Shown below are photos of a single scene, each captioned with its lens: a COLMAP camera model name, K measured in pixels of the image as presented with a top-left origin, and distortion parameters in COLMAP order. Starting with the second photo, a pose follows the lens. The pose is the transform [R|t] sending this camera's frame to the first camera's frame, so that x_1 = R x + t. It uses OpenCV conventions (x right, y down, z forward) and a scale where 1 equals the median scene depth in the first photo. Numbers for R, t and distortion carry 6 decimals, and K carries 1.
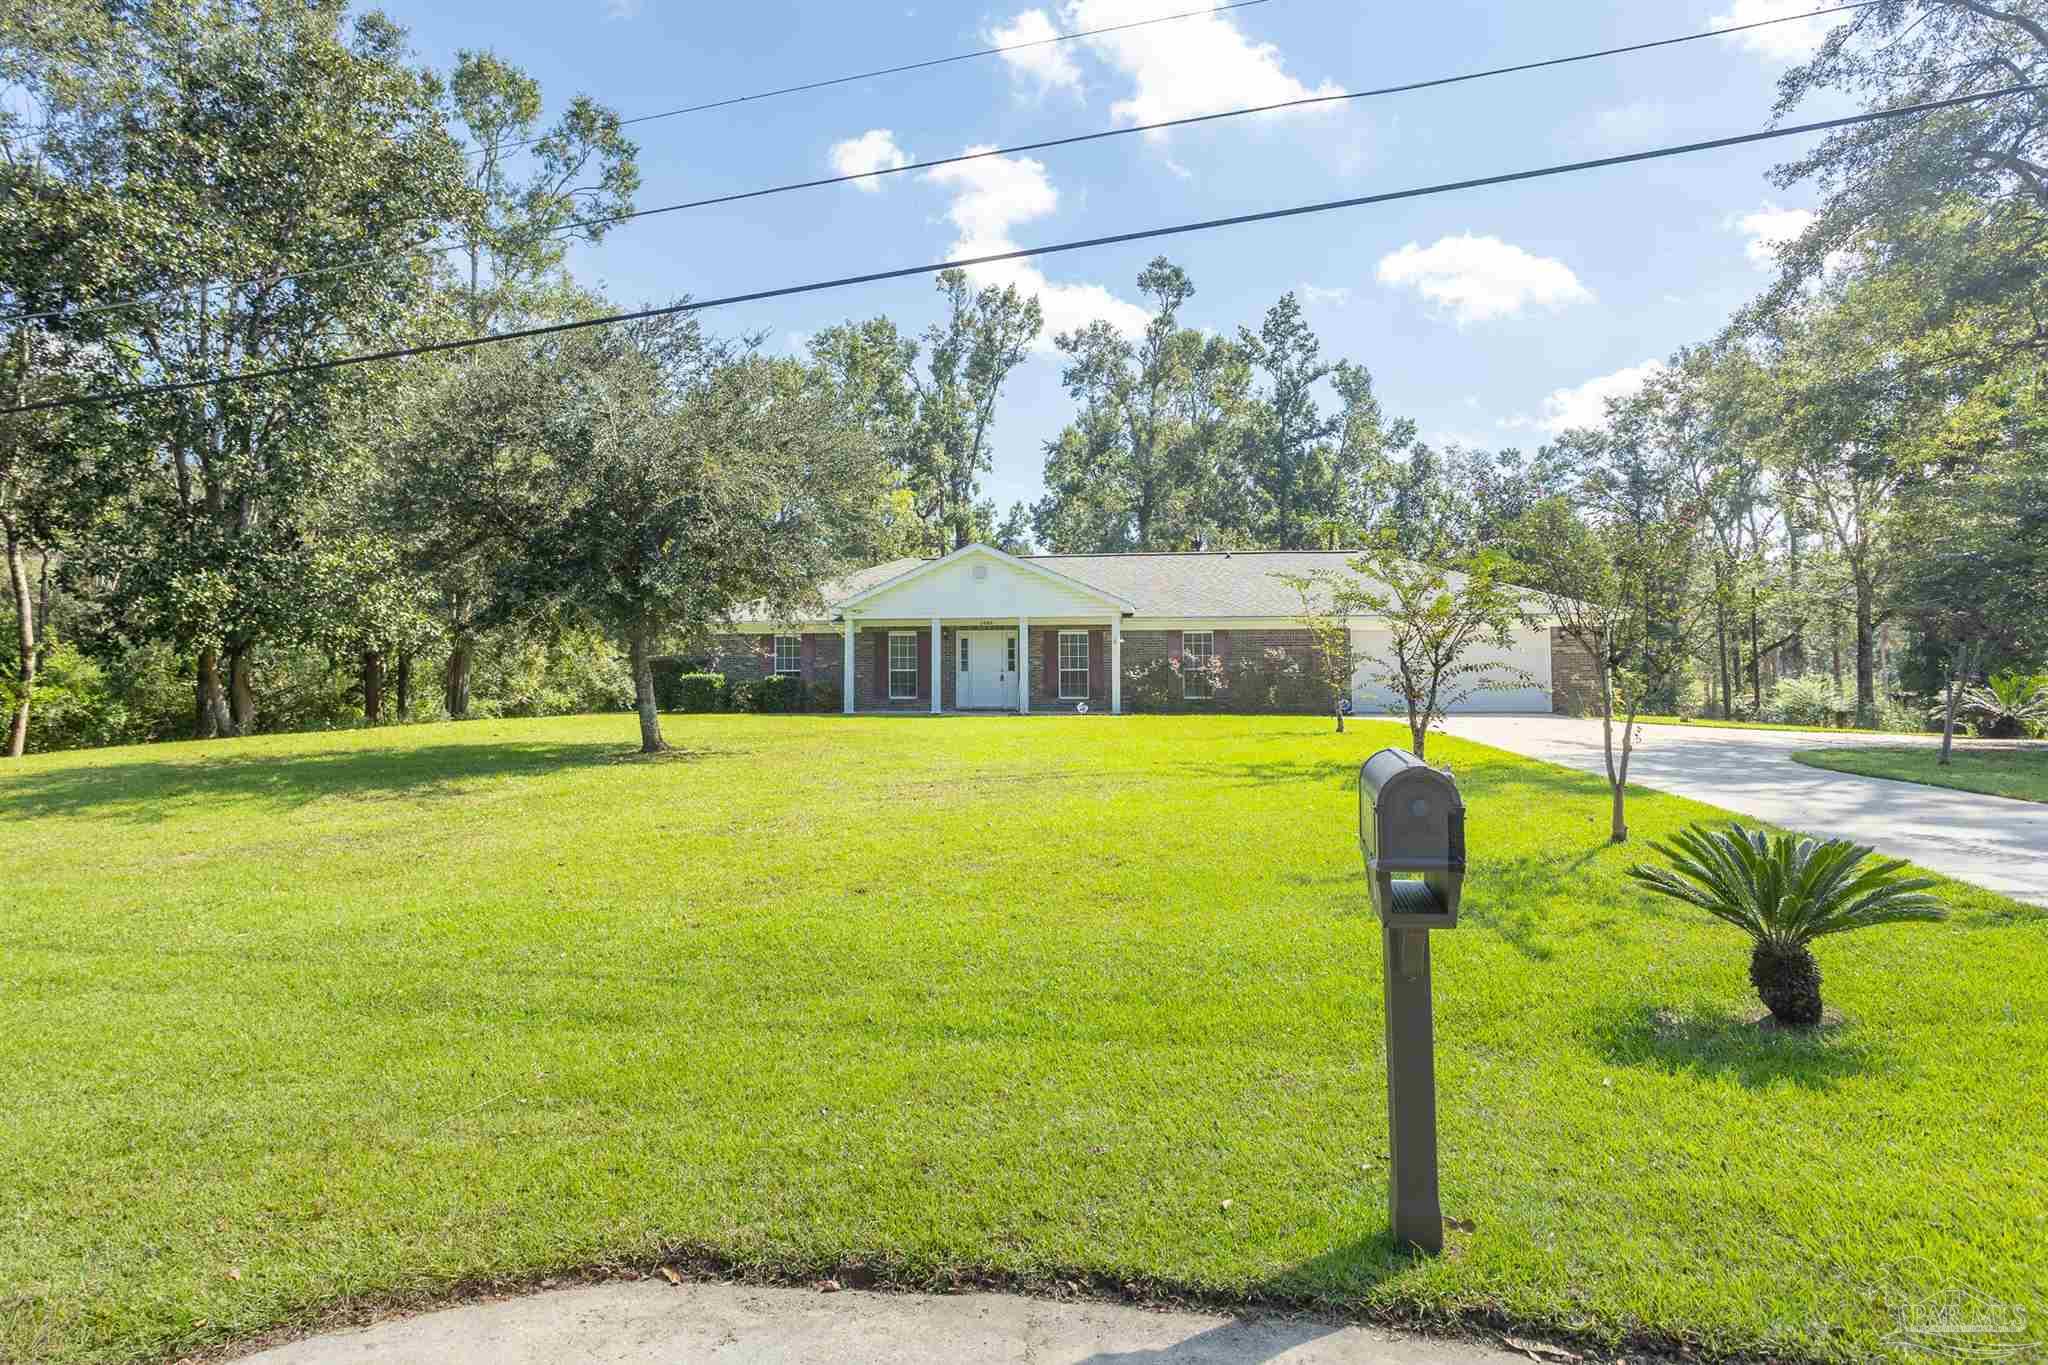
lens RADIAL K [[1036.3, 0, 961.5], [0, 1036.3, 607.7], [0, 0, 1]] dist [-0.001623, 0.000102]
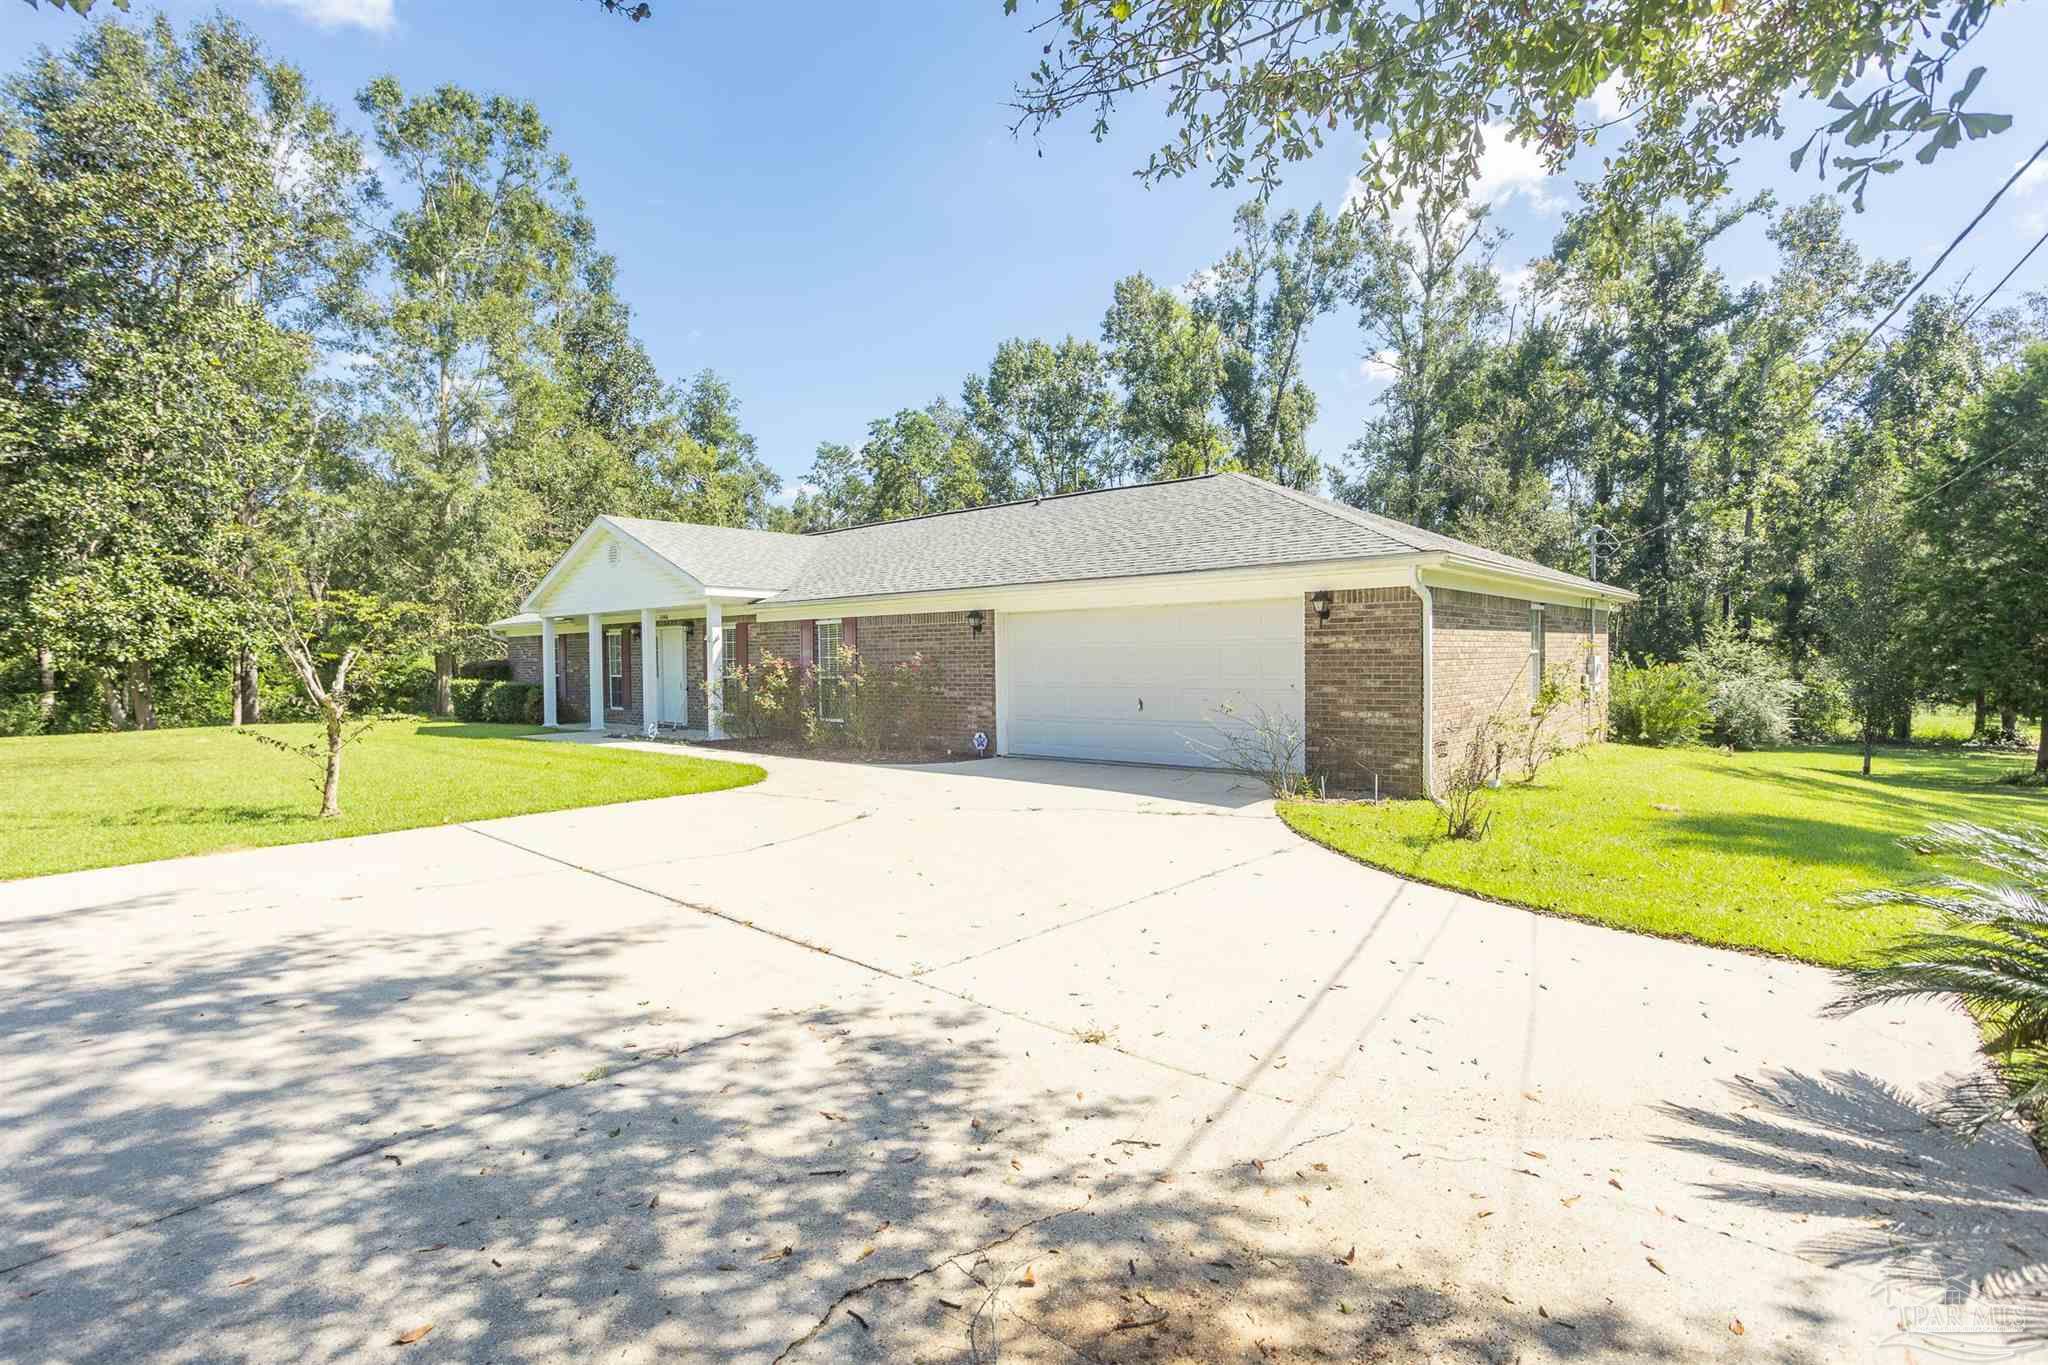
lens RADIAL K [[956.0, 0, 998.4], [0, 956.0, 656.3], [0, 0, 1]] dist [-0.031519, 0.025535]
pose [[0.856912, -0.005422, -0.515435, 0.264490], [0.034932, 0.998257, 0.047573, 0.008541], [0.514278, -0.058771, 0.855607, 0.223827]]
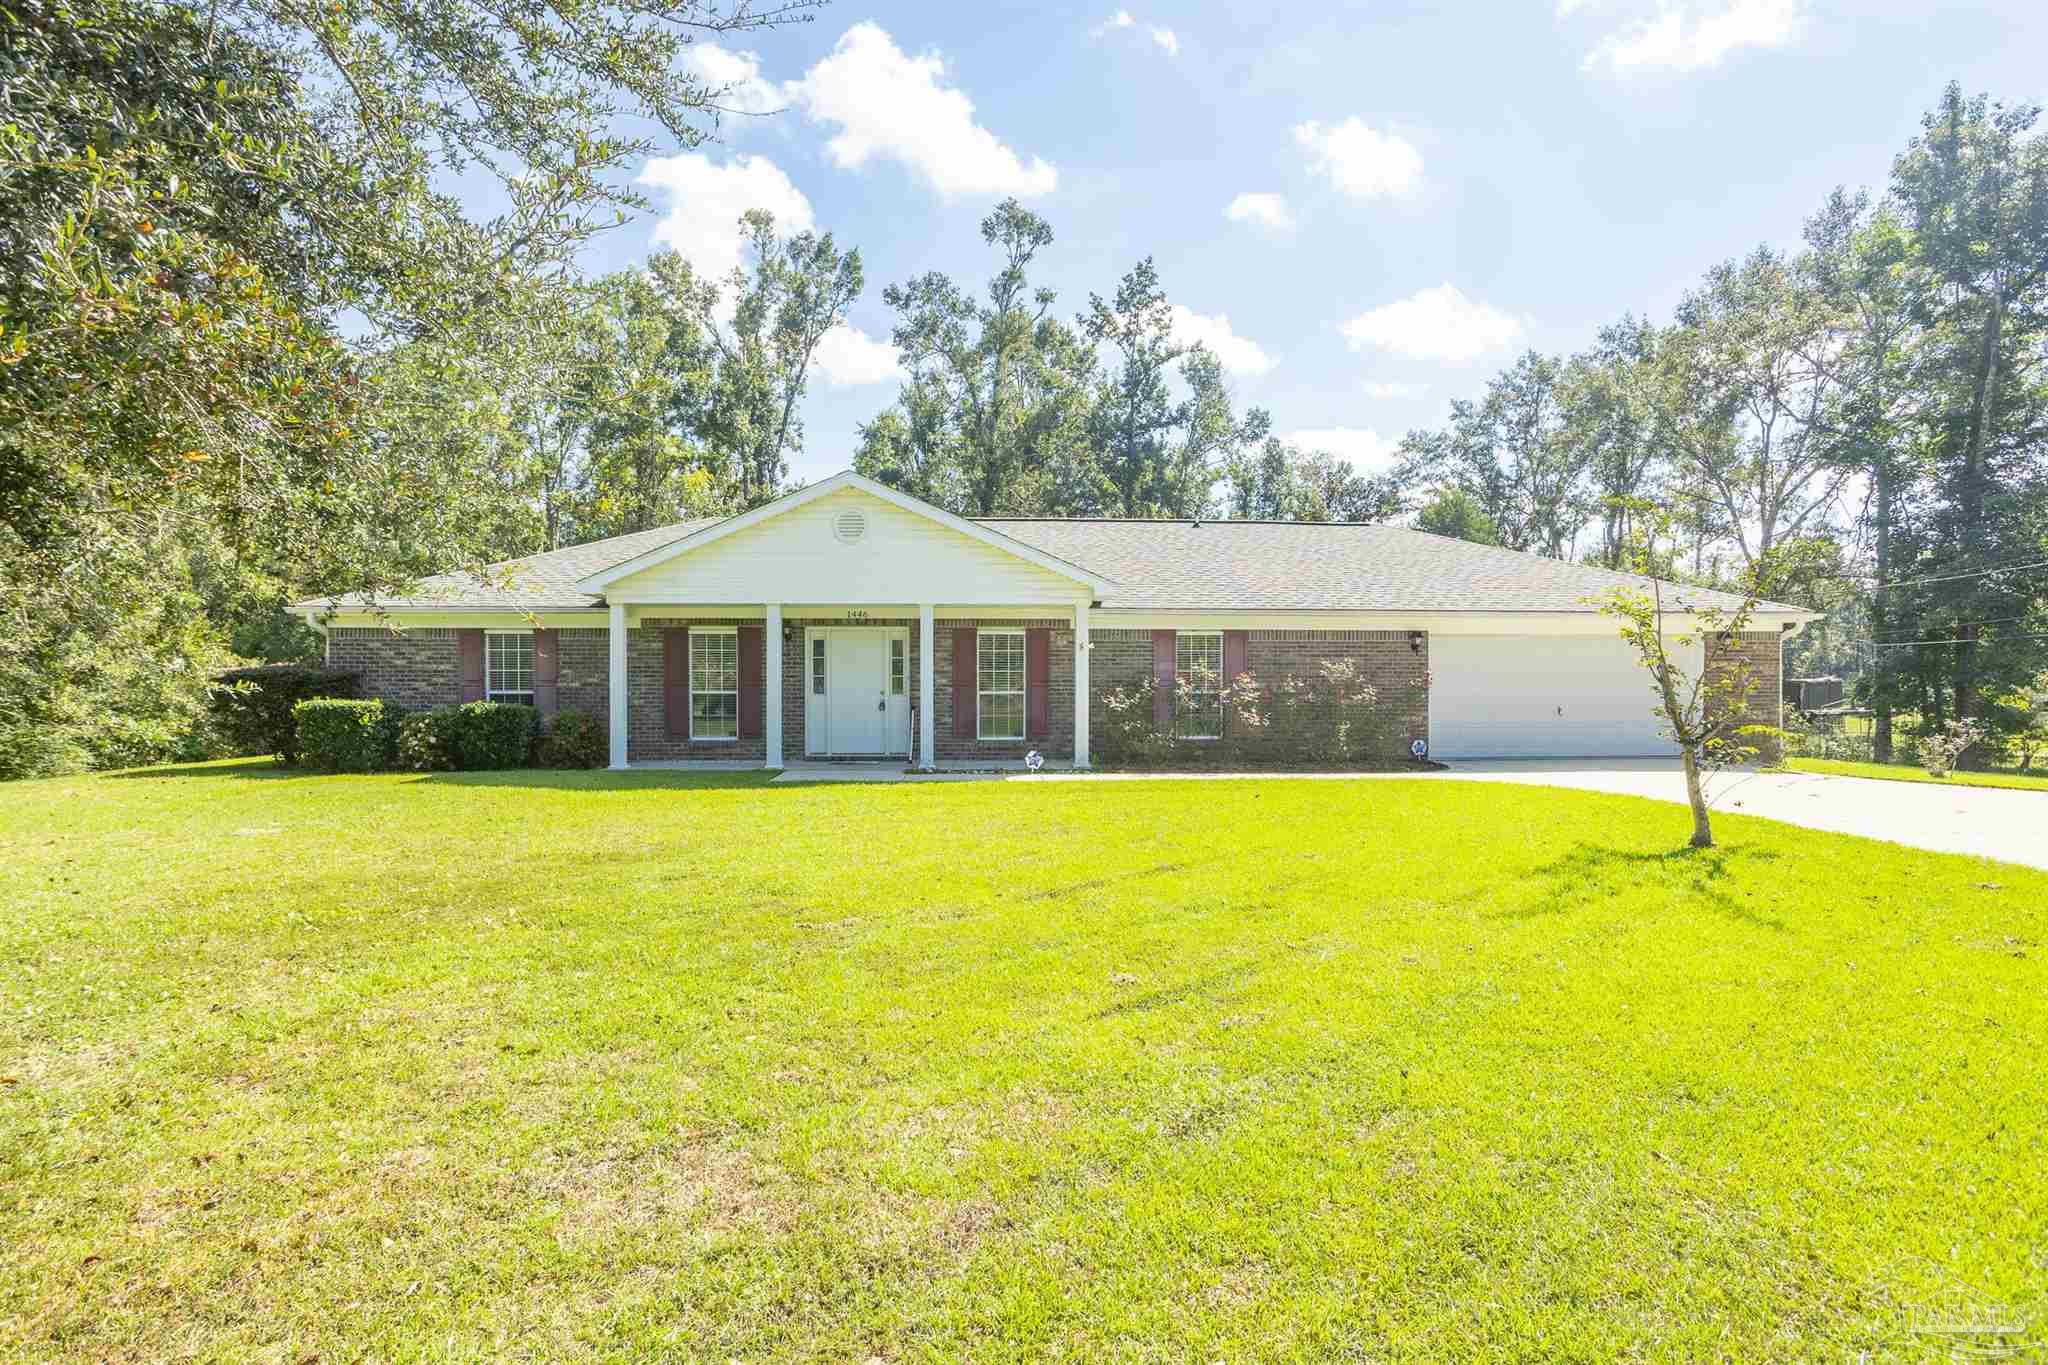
lens RADIAL K [[981.5, 0, 949.2], [0, 981.5, 681.4], [0, 0, 1]] dist [-0.039896, 0.028051]
pose [[0.980030, 0.002342, 0.198835, -0.015804], [-0.015744, 0.997706, 0.065847, 0.006670], [-0.198225, -0.067662, 0.977818, 0.189079]]
